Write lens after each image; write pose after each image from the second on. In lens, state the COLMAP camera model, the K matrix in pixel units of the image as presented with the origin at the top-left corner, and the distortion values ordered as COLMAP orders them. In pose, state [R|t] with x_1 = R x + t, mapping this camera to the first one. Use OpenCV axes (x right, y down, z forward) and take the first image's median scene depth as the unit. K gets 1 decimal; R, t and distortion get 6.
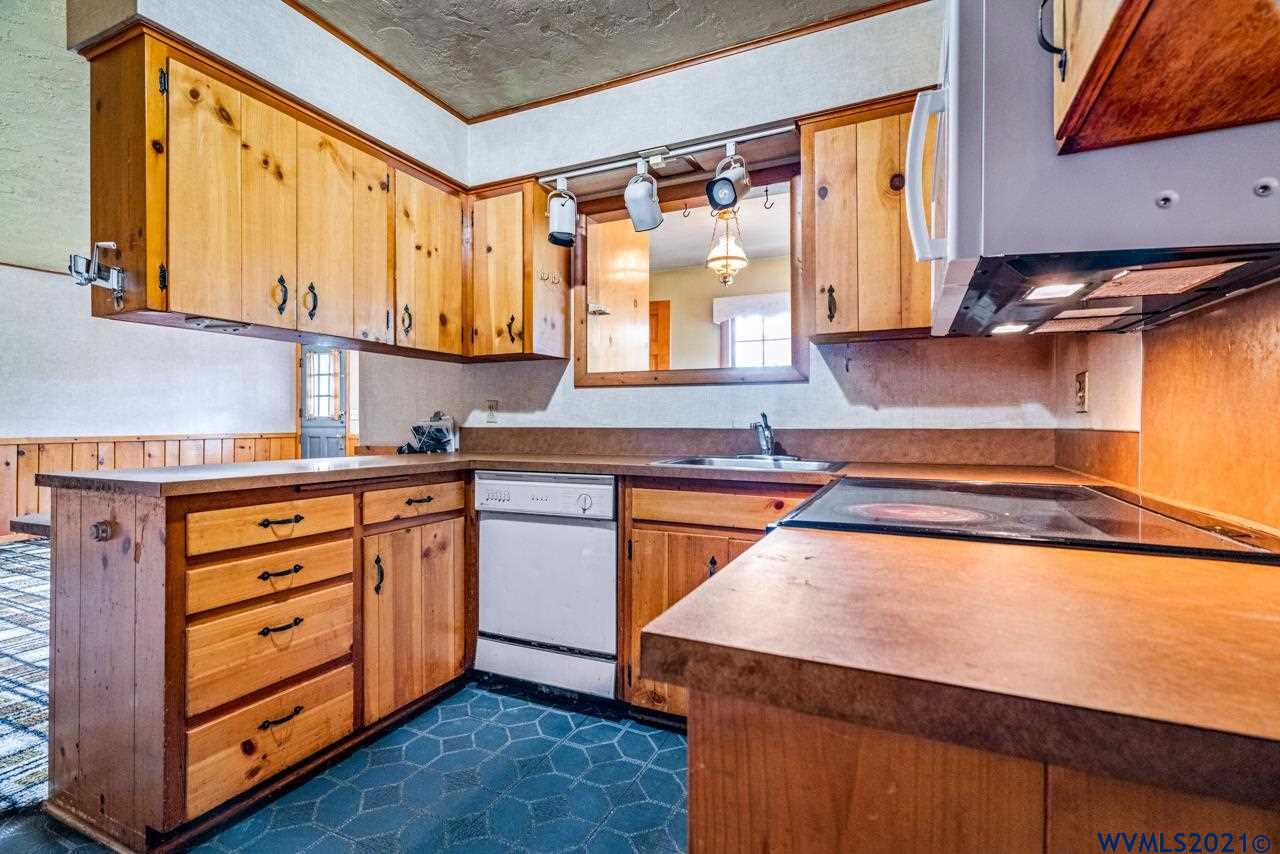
lens RADIAL K [[584.1, 0, 646.5], [0, 584.1, 425.3], [0, 0, 1]] dist [0.001058, 0.000131]
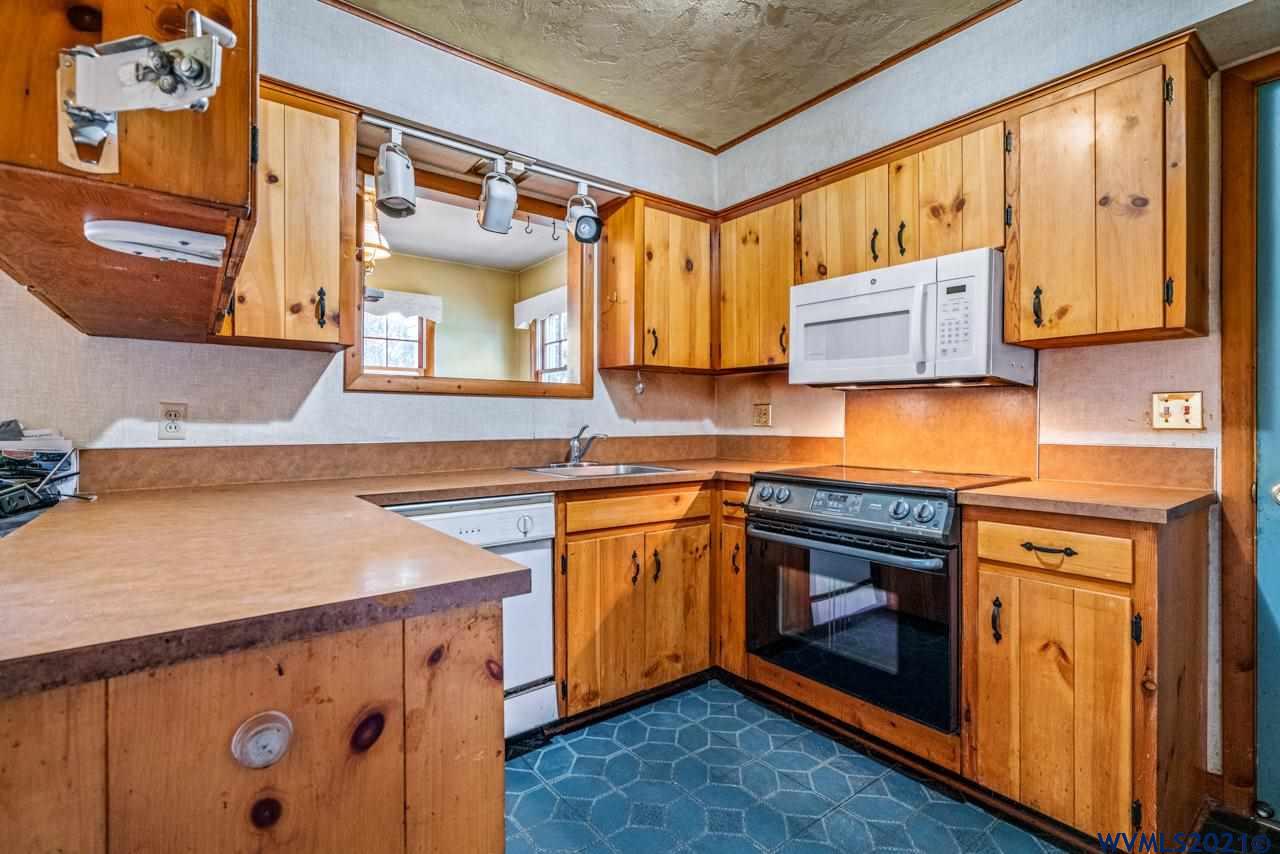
lens RADIAL K [[584.1, 0, 648.7], [0, 584.1, 423.3], [0, 0, 1]] dist [0.001058, 0.000131]
pose [[0.461784, -0.004841, 0.886979, -0.768504], [0.002896, 0.999988, 0.003950, -0.029723], [-0.886988, 0.000745, 0.461792, 0.367953]]
